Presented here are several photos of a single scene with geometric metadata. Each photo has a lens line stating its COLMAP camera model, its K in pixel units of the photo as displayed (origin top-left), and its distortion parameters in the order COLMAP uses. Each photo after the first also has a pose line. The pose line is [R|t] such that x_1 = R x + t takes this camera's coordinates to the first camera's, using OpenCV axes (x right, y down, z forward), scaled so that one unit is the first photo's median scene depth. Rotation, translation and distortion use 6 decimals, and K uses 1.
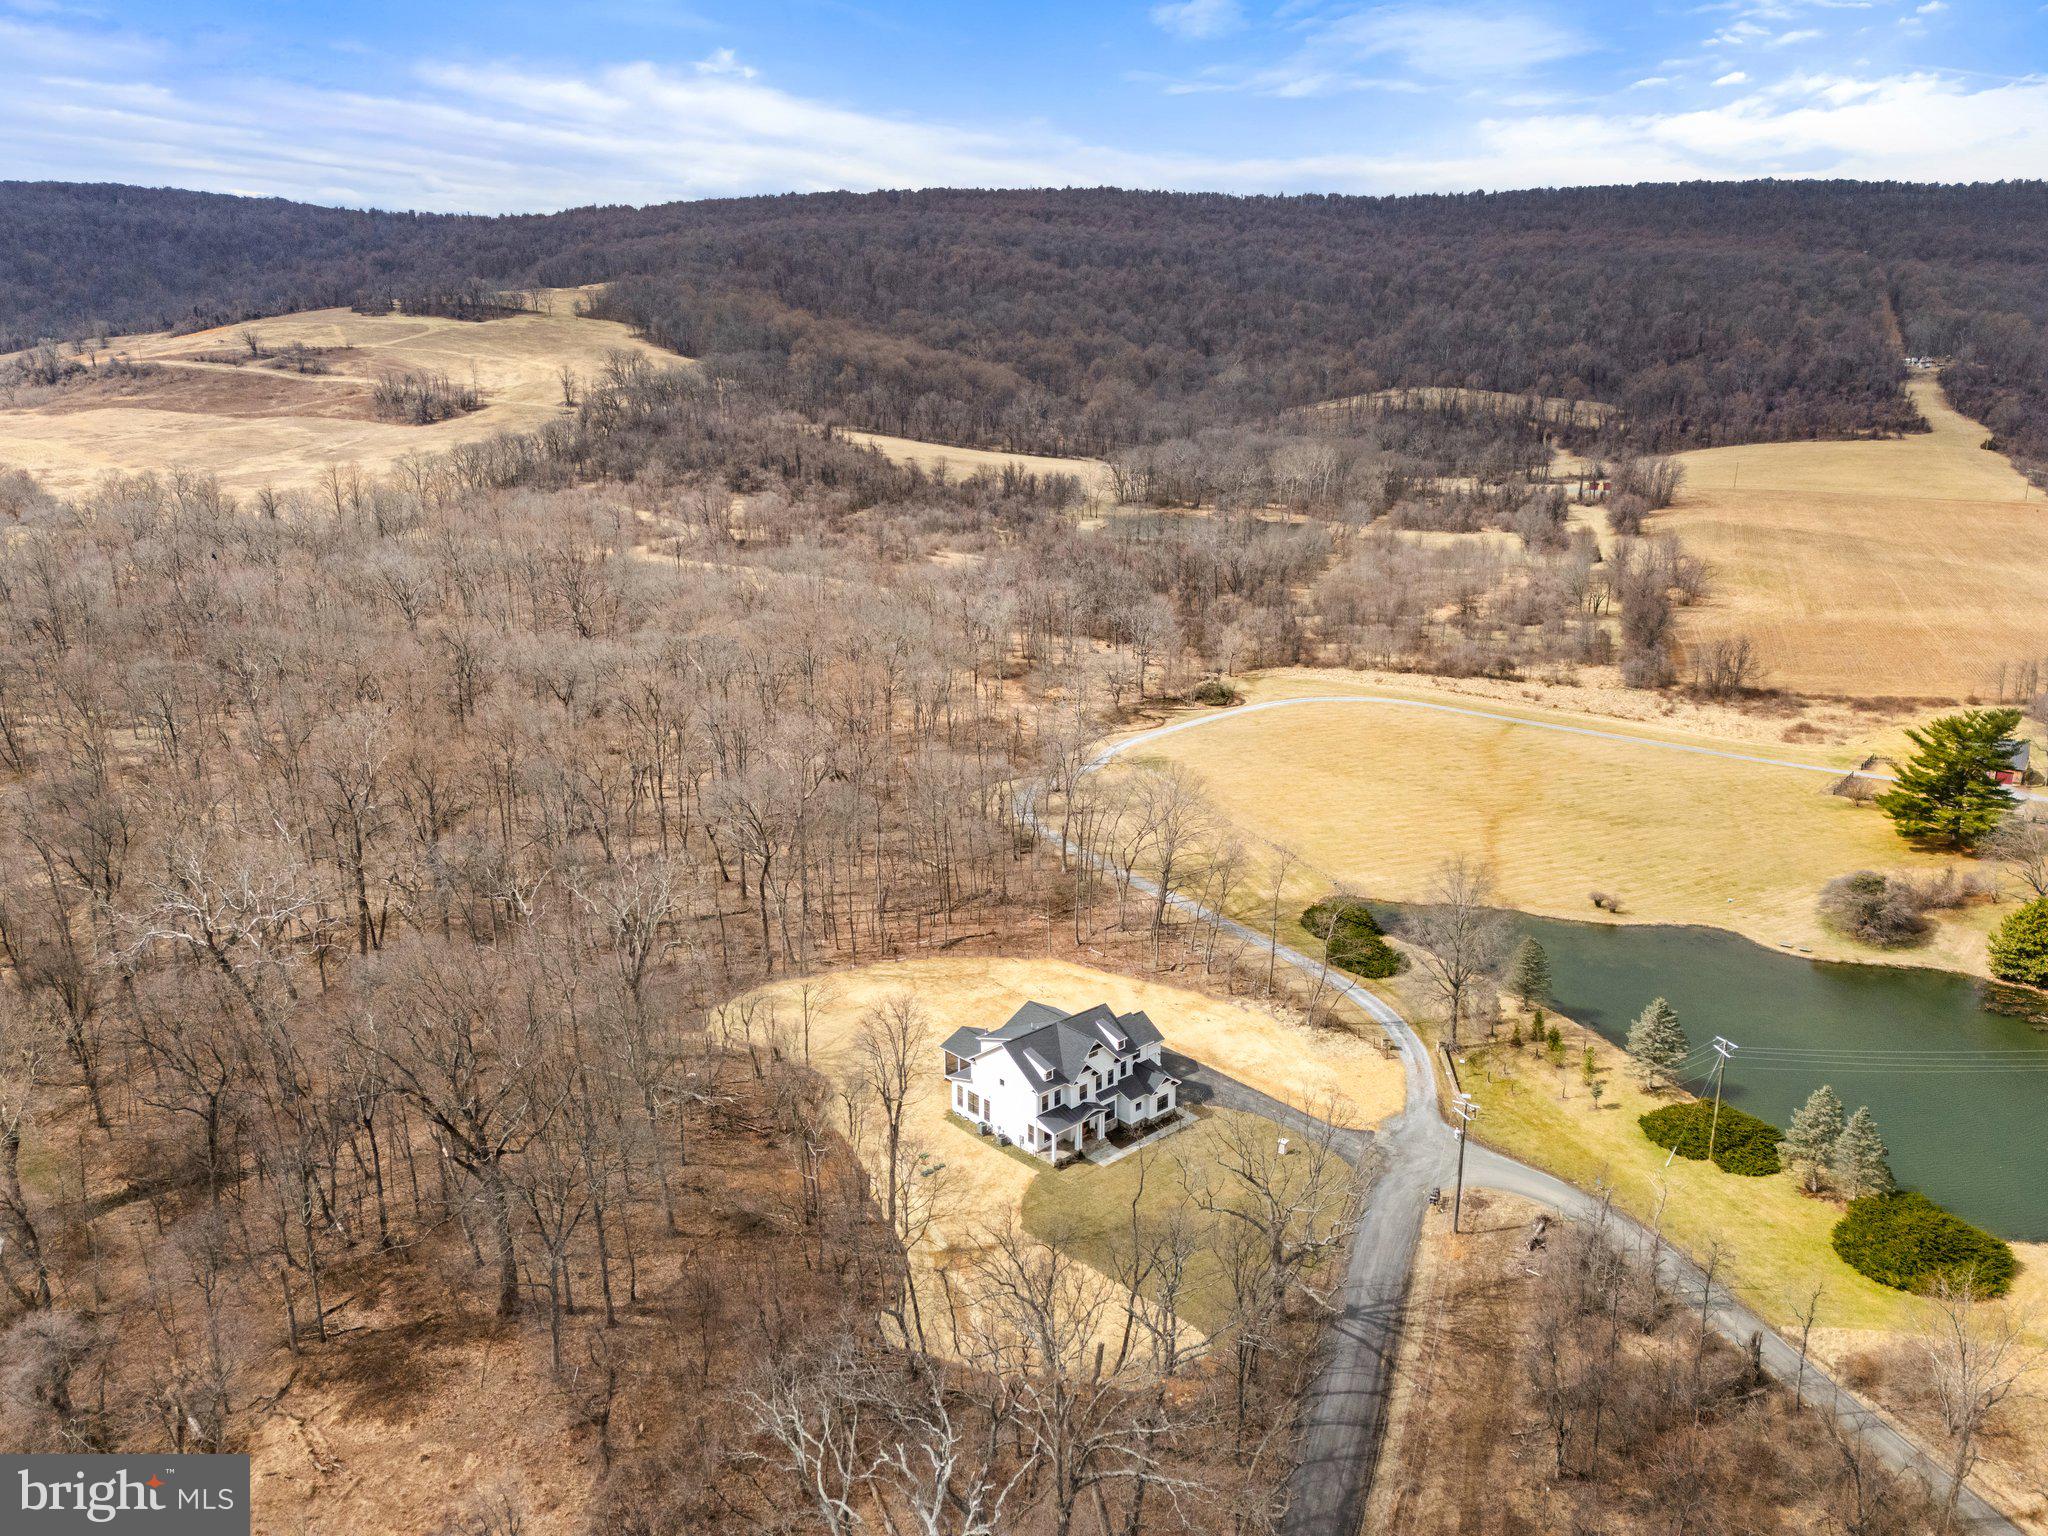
lens RADIAL K [[1451.9, 0, 1032.0], [0, 1451.9, 765.4], [0, 0, 1]] dist [0.122914, -0.150778]
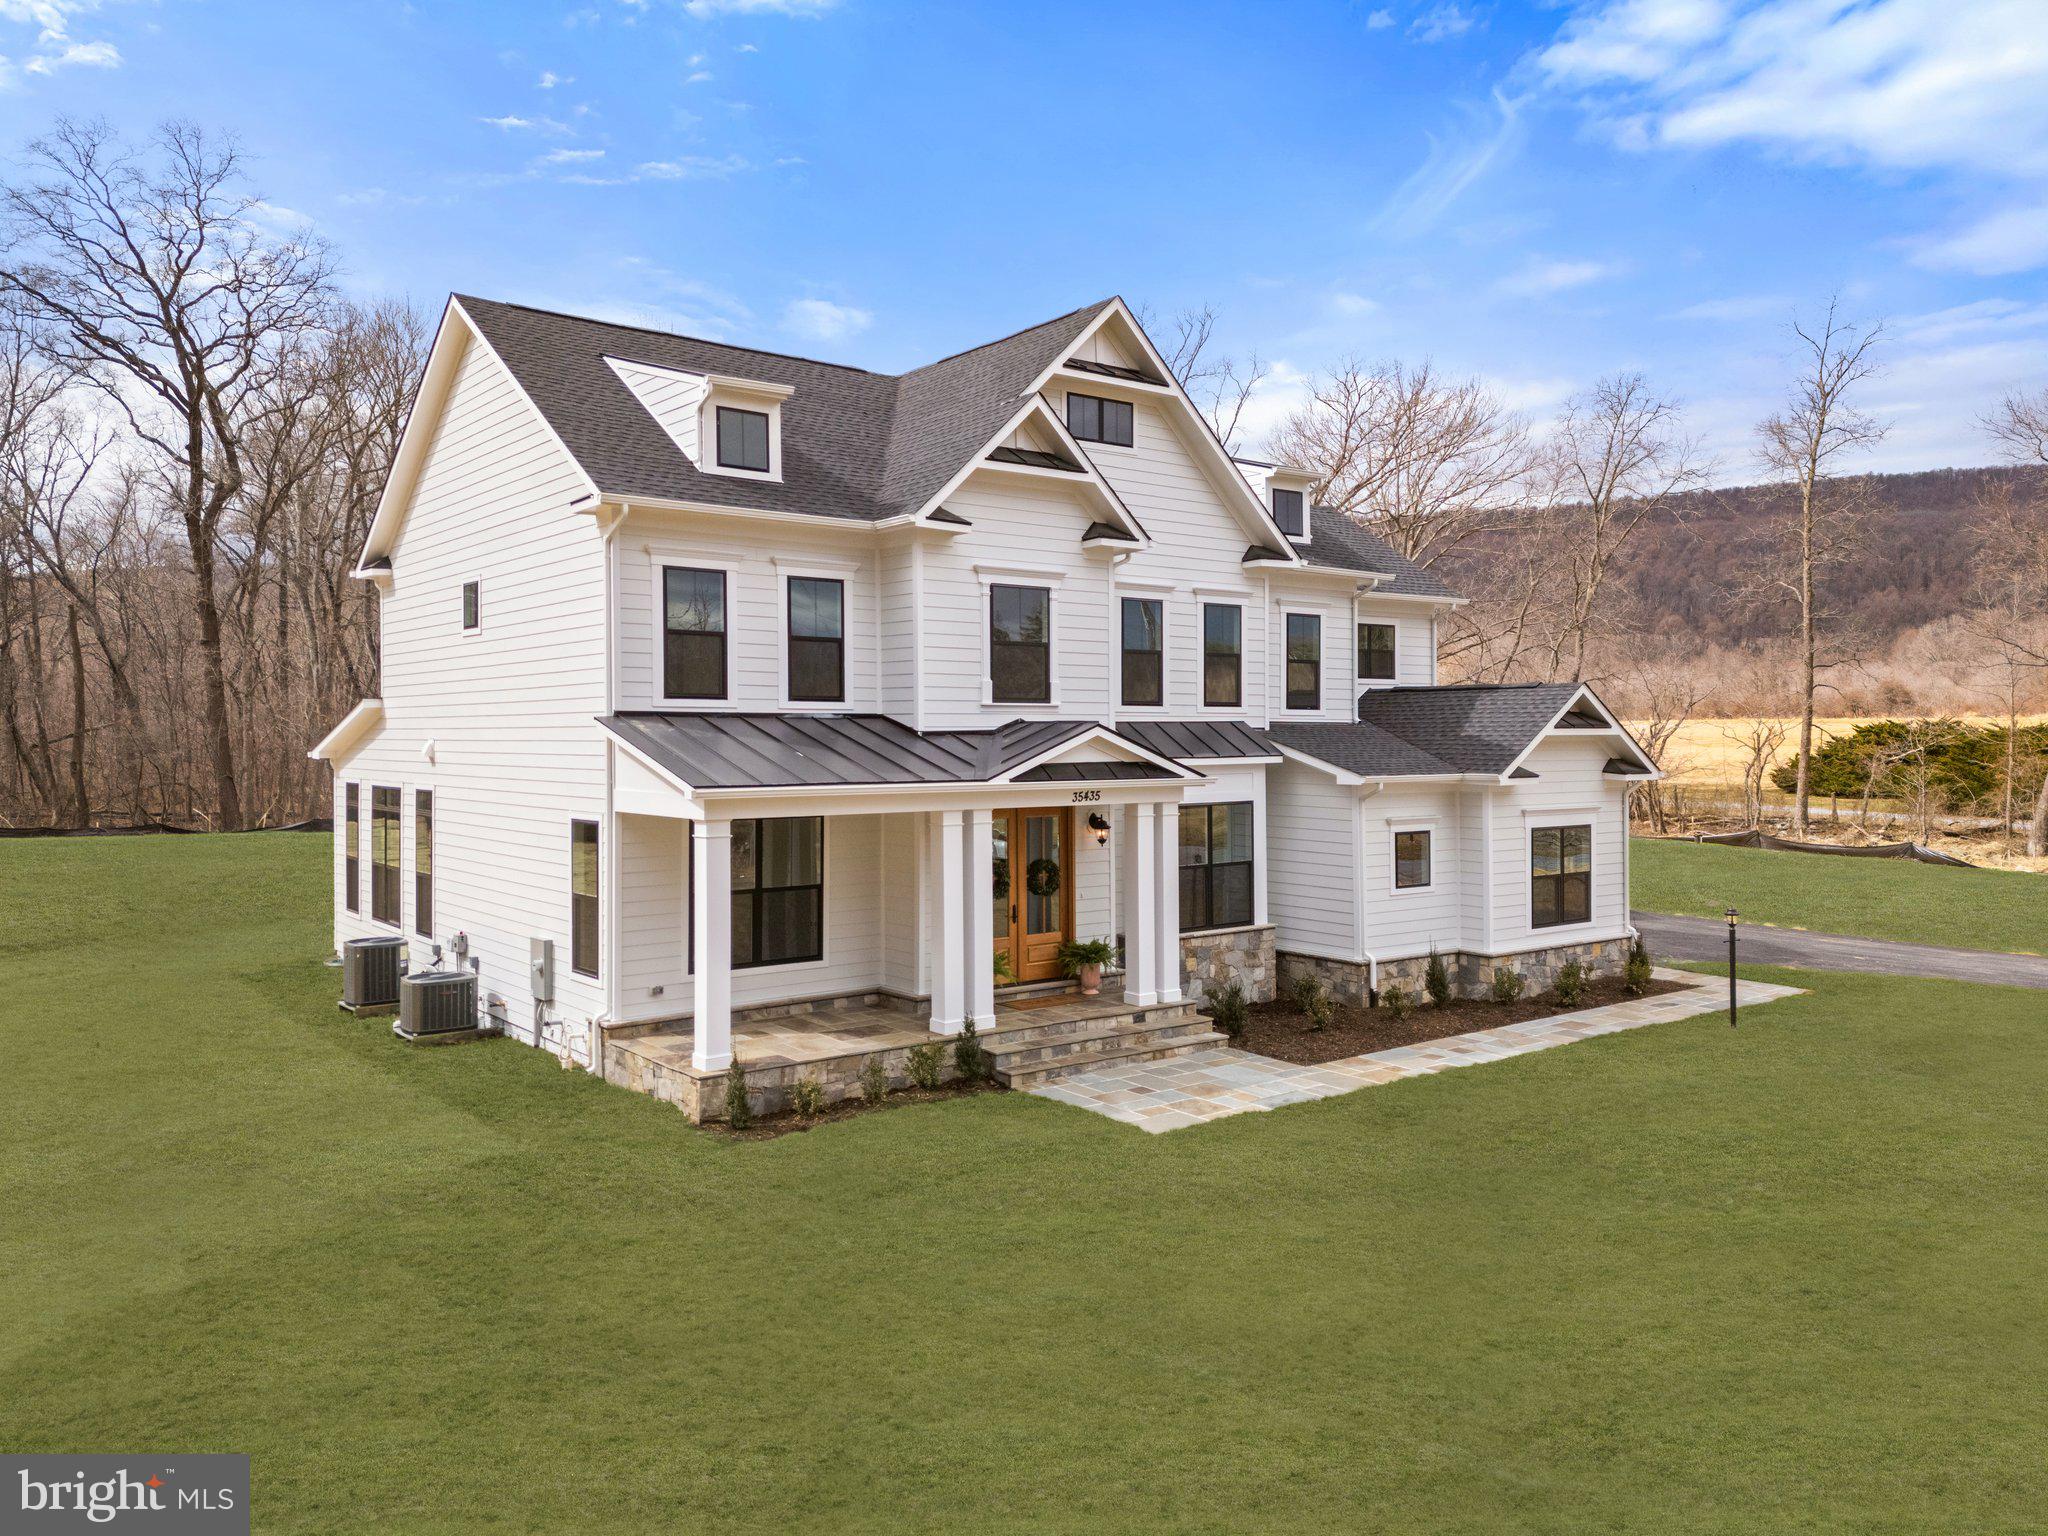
lens RADIAL K [[1447.4, 0, 1018.6], [0, 1447.4, 738.6], [0, 0, 1]] dist [0.135785, 0.000141]
pose [[0.994711, 0.001722, -0.102701, 0.048242], [-0.025937, 0.971668, -0.234921, 0.260050], [0.099387, 0.236342, 0.966574, 0.853332]]
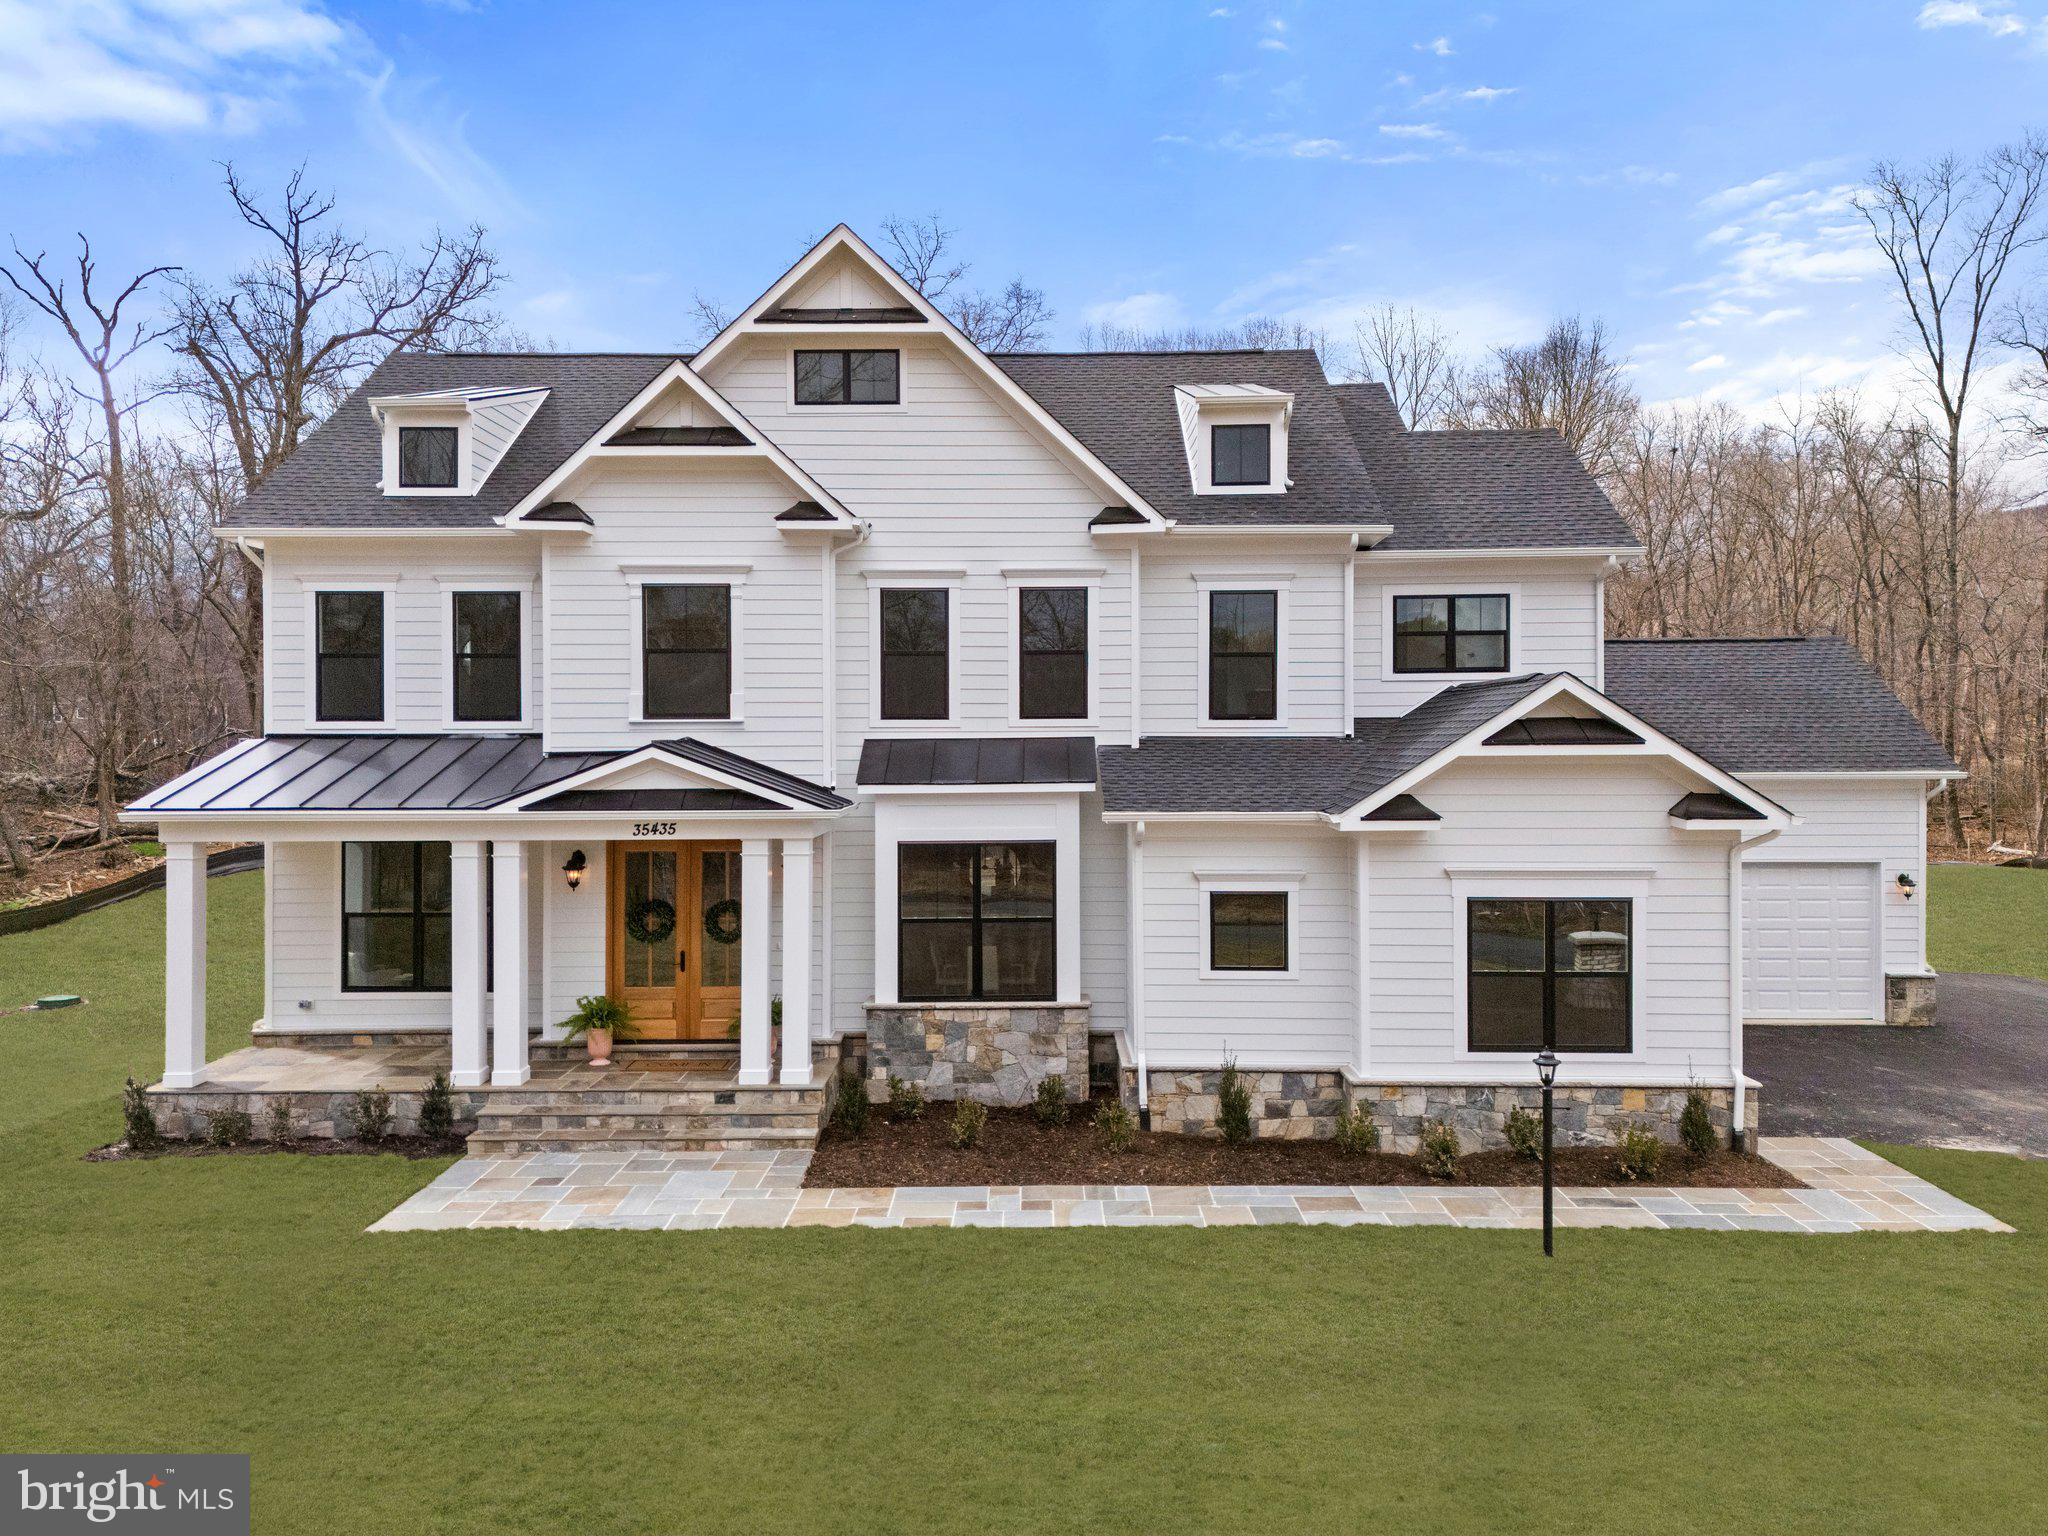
lens RADIAL K [[1451.9, 0, 1032.0], [0, 1451.9, 765.4], [0, 0, 1]] dist [0.122914, -0.150778]
pose [[0.717947, 0.008392, -0.696047, 0.136435], [-0.164322, 0.973711, -0.157752, 0.243056], [0.676425, 0.227633, 0.700452, 0.918997]]
